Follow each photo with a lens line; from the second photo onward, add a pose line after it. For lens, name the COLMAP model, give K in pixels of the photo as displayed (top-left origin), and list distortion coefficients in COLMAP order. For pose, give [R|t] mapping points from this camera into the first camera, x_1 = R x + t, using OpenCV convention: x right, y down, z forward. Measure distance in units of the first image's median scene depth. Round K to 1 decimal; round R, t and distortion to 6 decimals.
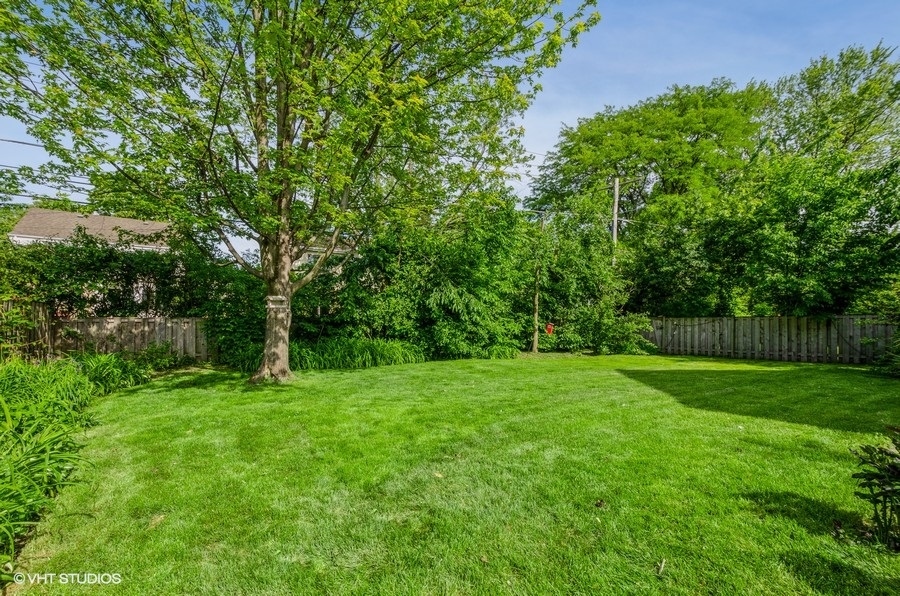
lens RADIAL K [[396.8, 0, 450.8], [0, 396.8, 304.5], [0, 0, 1]] dist [0.003135, 0.000343]
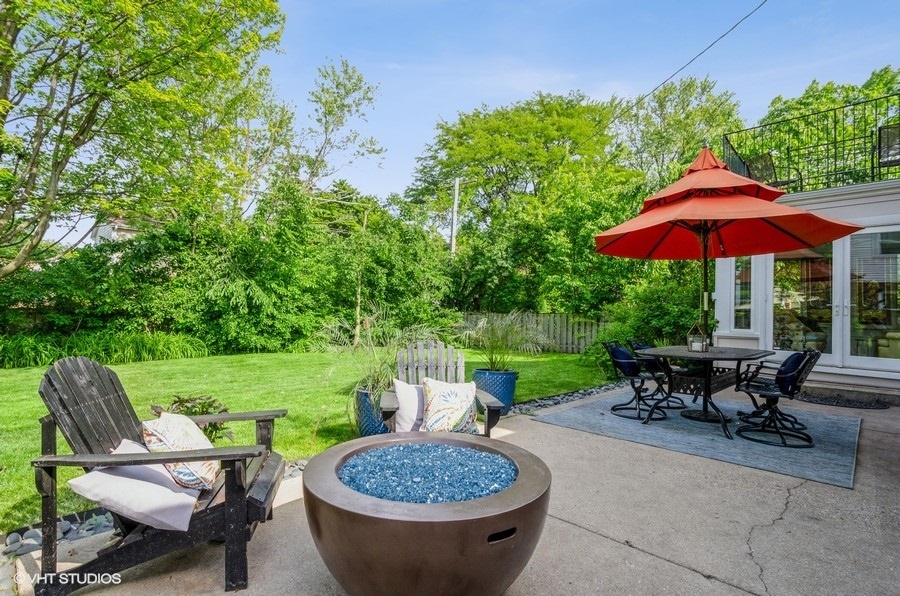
lens RADIAL K [[417.6, 0, 449.7], [0, 417.6, 295.2], [0, 0, 1]] dist [0.001788, 0.000298]
pose [[0.980949, 0.020229, 0.193210, 0.250470], [-0.020447, 0.999791, -0.000868, -0.011987], [-0.193187, -0.003099, 0.981157, -0.085567]]
